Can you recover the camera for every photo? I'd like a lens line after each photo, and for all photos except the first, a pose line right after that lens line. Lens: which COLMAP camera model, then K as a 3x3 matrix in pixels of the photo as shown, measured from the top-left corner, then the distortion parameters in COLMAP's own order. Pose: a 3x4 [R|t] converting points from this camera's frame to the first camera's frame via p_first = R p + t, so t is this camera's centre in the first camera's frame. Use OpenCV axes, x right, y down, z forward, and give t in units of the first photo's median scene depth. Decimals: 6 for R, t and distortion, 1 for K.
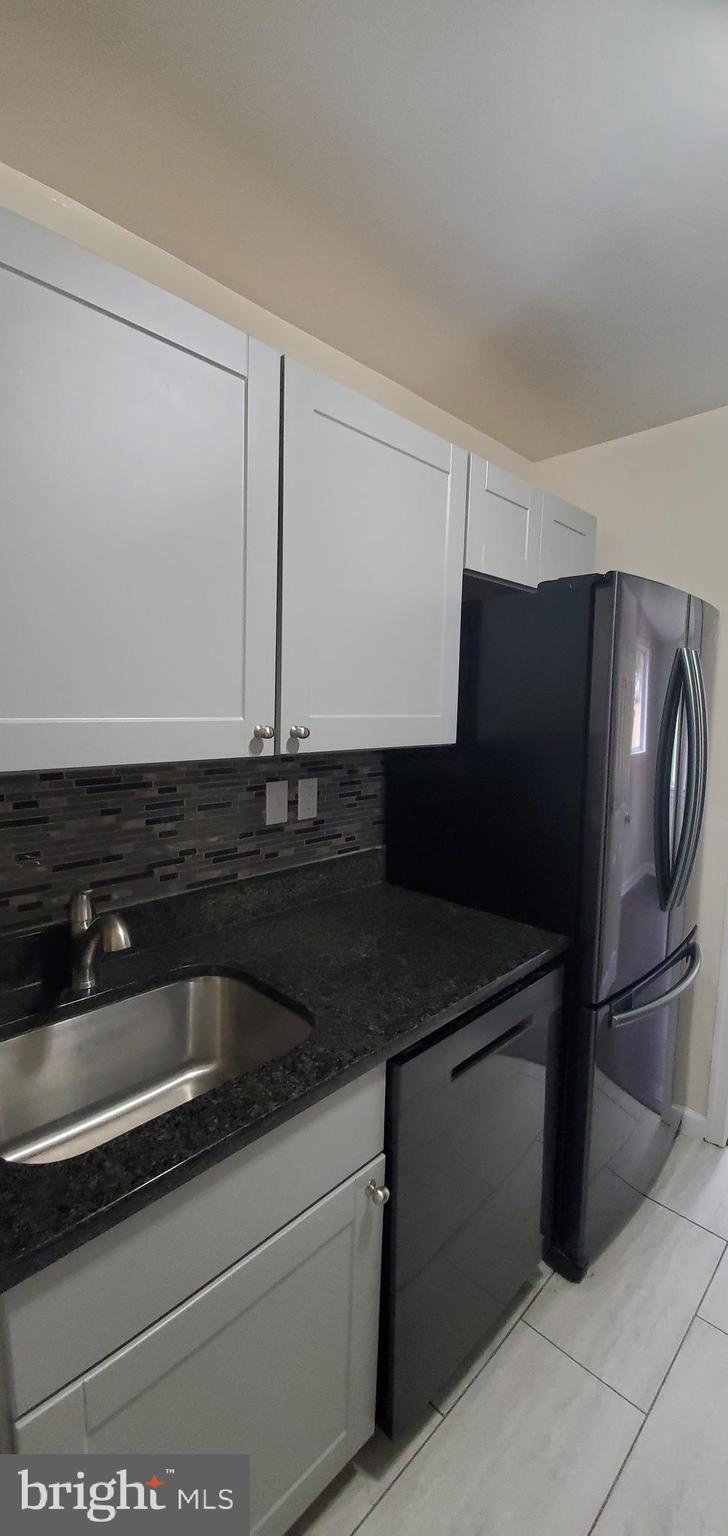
lens RADIAL K [[606.7, 0, 344.2], [0, 606.7, 771.3], [0, 0, 1]] dist [0.012745, -0.015623]
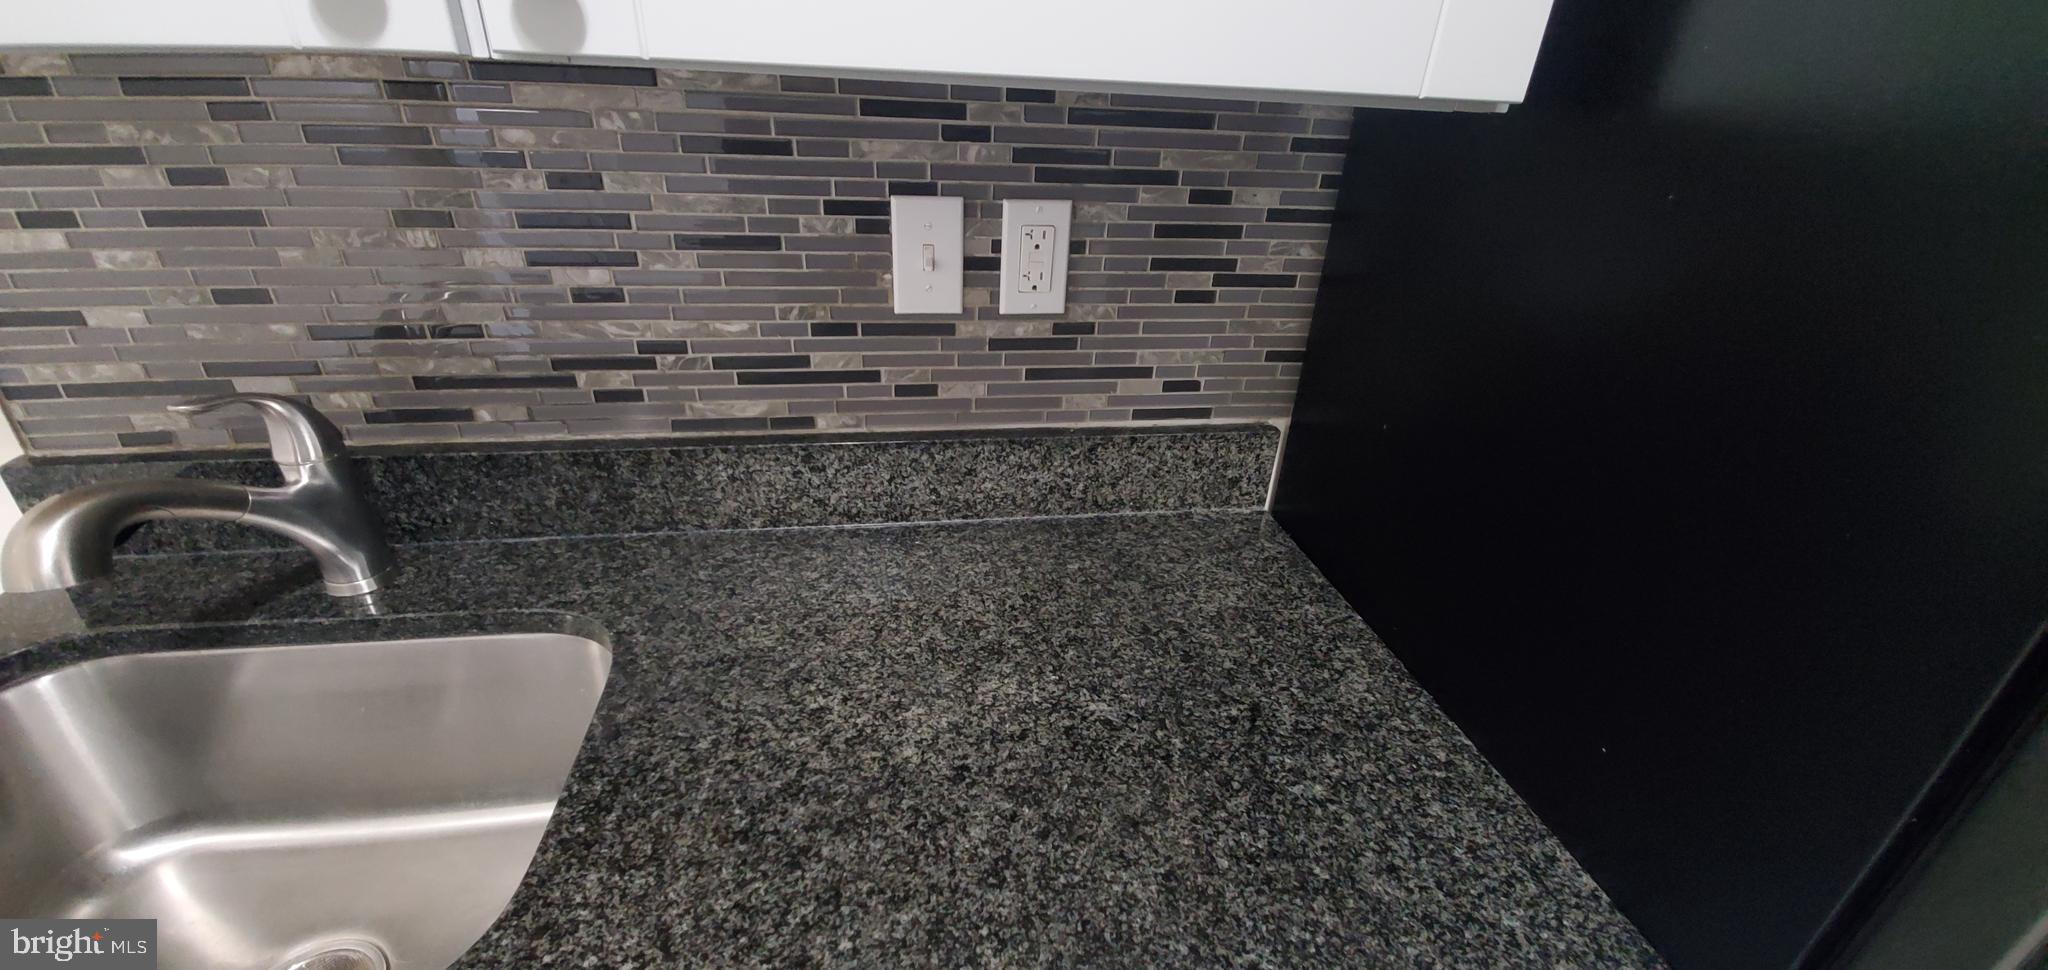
lens RADIAL K [[808.9, 0, 1015.3], [0, 808.9, 495.6], [0, 0, 1]] dist [0.012745, -0.015623]
pose [[0.819790, 0.281795, -0.498534, 0.228901], [-0.096031, 0.925871, 0.365433, 0.000142], [0.564556, -0.251704, 0.786080, 0.614484]]
